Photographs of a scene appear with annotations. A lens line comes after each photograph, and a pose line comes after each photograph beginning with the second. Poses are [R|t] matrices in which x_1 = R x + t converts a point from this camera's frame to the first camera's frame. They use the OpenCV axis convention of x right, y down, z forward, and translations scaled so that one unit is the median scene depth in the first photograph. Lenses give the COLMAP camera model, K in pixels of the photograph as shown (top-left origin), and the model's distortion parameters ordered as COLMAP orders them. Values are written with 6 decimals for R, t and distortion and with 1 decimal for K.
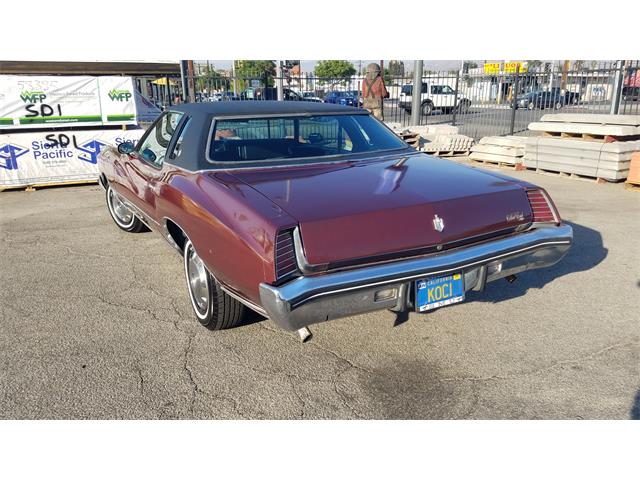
lens RADIAL K [[501.0, 0, 325.5], [0, 501.0, 248.1], [0, 0, 1]] dist [0.139333, -0.226916]
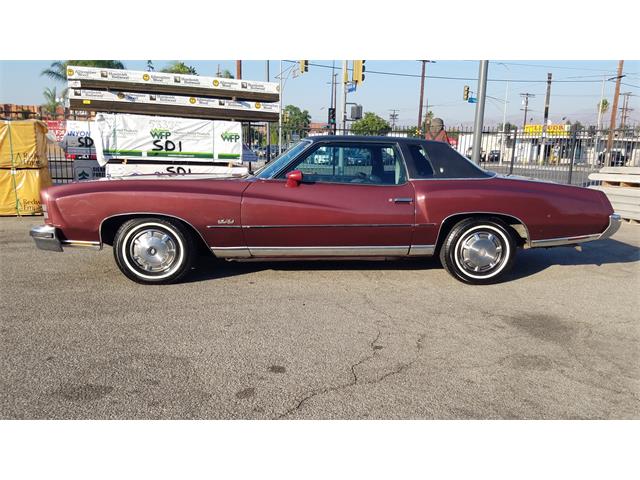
lens RADIAL K [[529.1, 0, 323.4], [0, 529.1, 252.8], [0, 0, 1]] dist [0.202719, -0.381844]
pose [[0.997946, 0.044947, -0.045640, -0.122090], [-0.049553, 0.993194, -0.105406, 0.082951], [0.040592, 0.107451, 0.993381, -0.179030]]
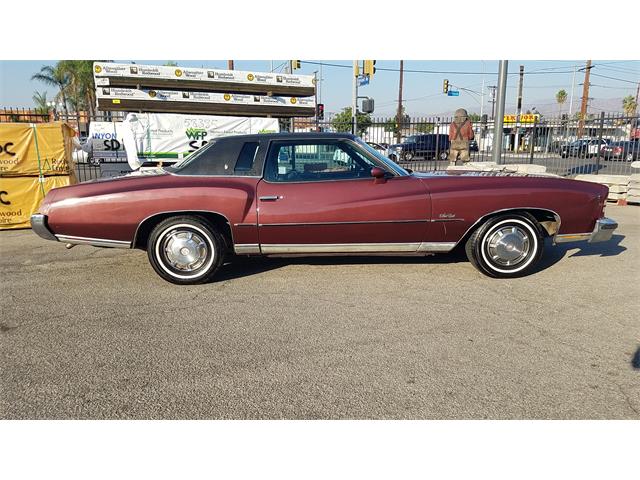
lens RADIAL K [[490.7, 0, 319.4], [0, 490.7, 253.5], [0, 0, 1]] dist [0.198610, -0.367411]
pose [[0.999928, 0.007766, -0.009098, -0.278137], [-0.008478, 0.996670, -0.081099, 0.044385], [0.008438, 0.081170, 0.996665, -0.050071]]
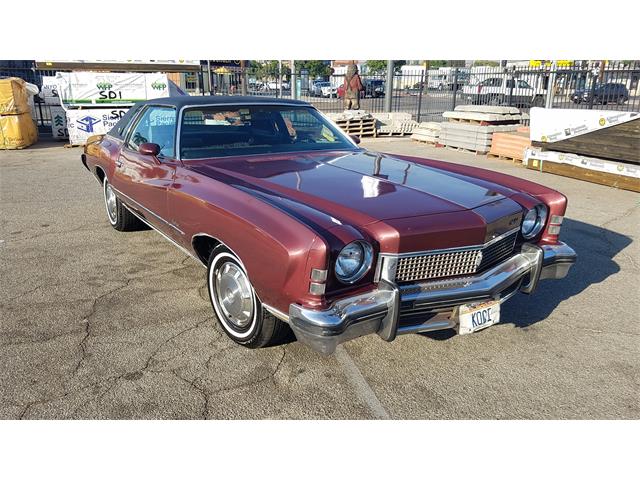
lens RADIAL K [[500.1, 0, 320.5], [0, 500.1, 247.0], [0, 0, 1]] dist [0.128972, -0.190723]
pose [[0.990287, 0.057405, -0.126634, 0.293462], [-0.055044, 0.998240, 0.022068, 0.118577], [0.127678, -0.014883, 0.991704, -0.449332]]
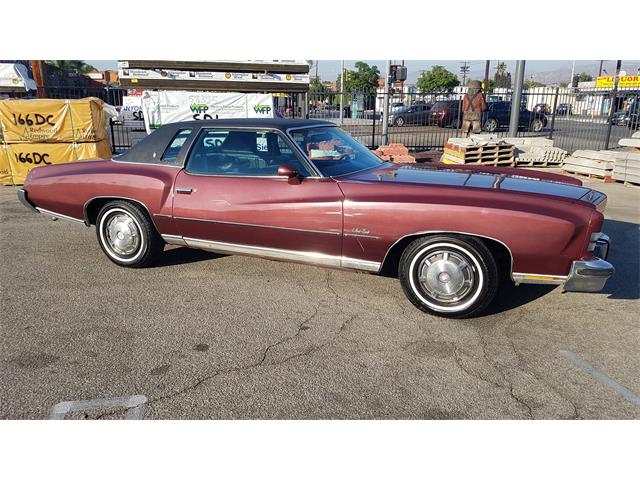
lens RADIAL K [[490.7, 0, 319.4], [0, 490.7, 253.5], [0, 0, 1]] dist [0.198610, -0.367411]
pose [[0.979534, 0.070526, -0.188517, -0.007151], [-0.071295, 0.997452, 0.002707, 0.043726], [0.188228, 0.010789, 0.982066, -0.176579]]
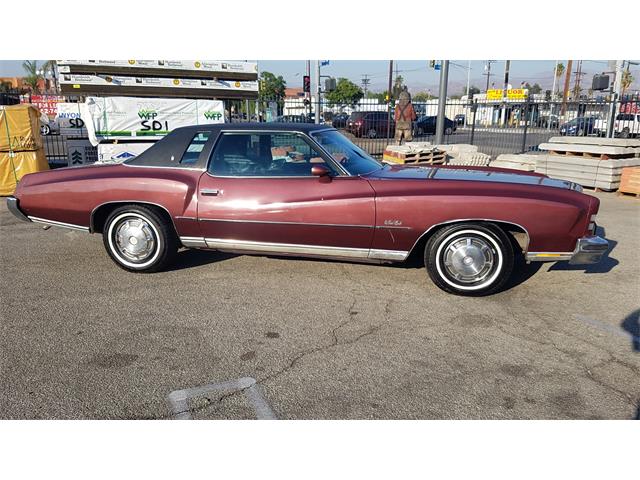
lens RADIAL K [[499.9, 0, 327.0], [0, 499.9, 253.2], [0, 0, 1]] dist [0.136200, -0.236006]
pose [[0.999813, 0.018493, 0.005576, -0.124489], [-0.018328, 0.999433, -0.028258, 0.067585], [-0.006096, 0.028151, 0.999585, -0.230346]]
